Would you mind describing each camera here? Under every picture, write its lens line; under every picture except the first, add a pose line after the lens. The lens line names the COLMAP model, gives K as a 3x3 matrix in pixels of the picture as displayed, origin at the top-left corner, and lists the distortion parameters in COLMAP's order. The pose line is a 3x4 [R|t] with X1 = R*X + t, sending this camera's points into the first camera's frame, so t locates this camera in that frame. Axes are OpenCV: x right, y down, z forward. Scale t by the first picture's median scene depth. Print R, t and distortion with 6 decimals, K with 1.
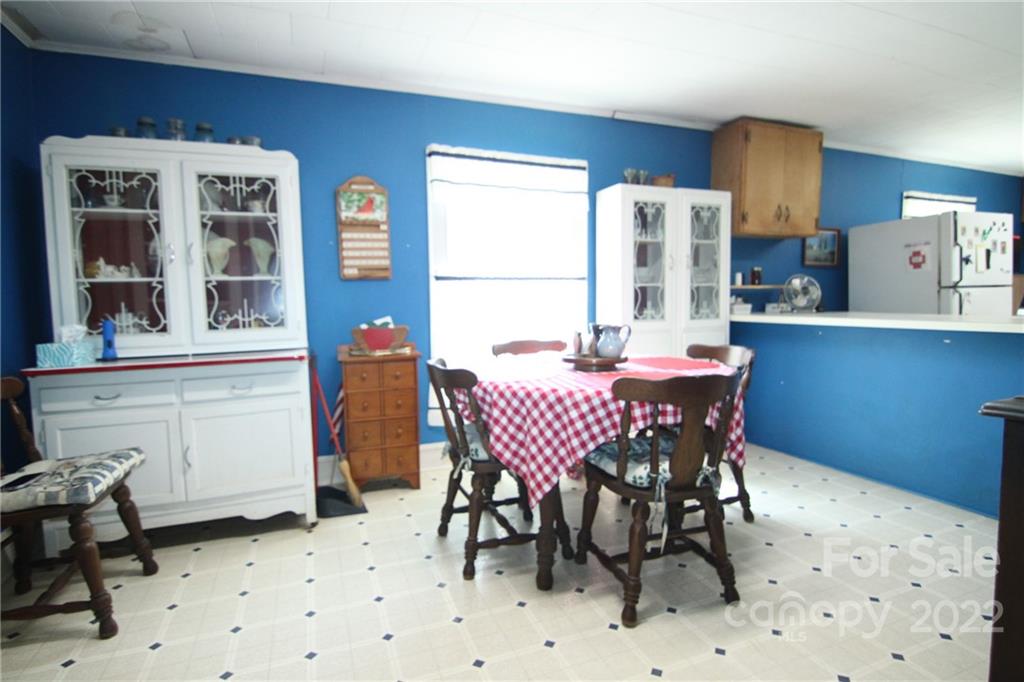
lens RADIAL K [[525.8, 0, 516.4], [0, 525.8, 334.4], [0, 0, 1]] dist [-0.000596, -0.017667]
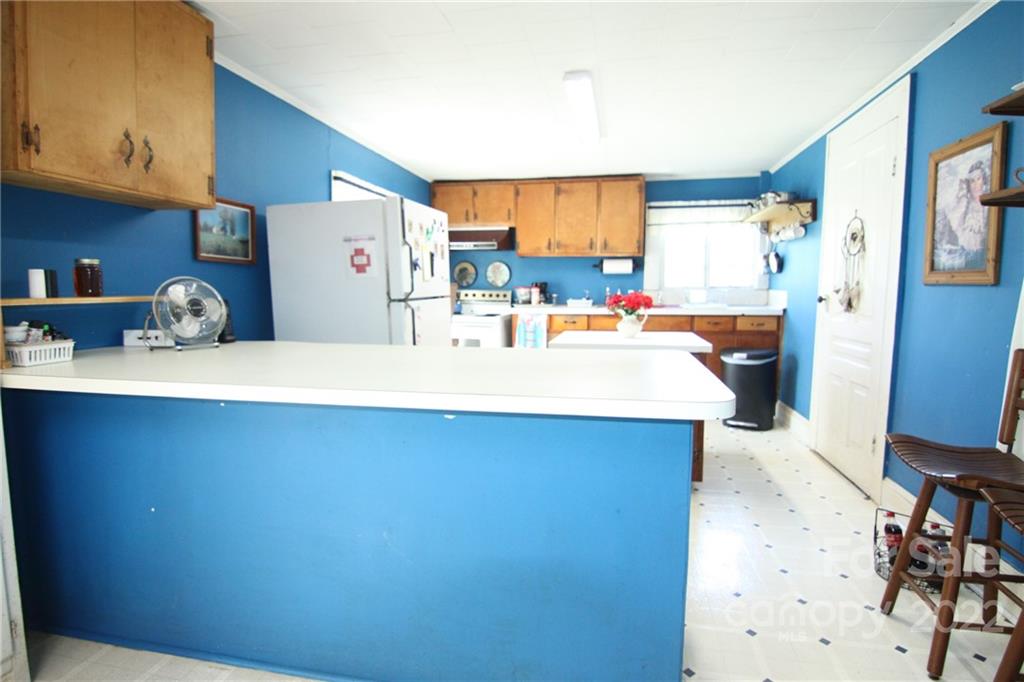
lens RADIAL K [[525.8, 0, 516.4], [0, 525.8, 334.4], [0, 0, 1]] dist [-0.000596, -0.017667]
pose [[0.542485, -0.060260, 0.837901, 0.277693], [0.046962, 0.998040, 0.041373, -0.062409], [-0.838752, 0.016905, 0.544252, 0.435155]]
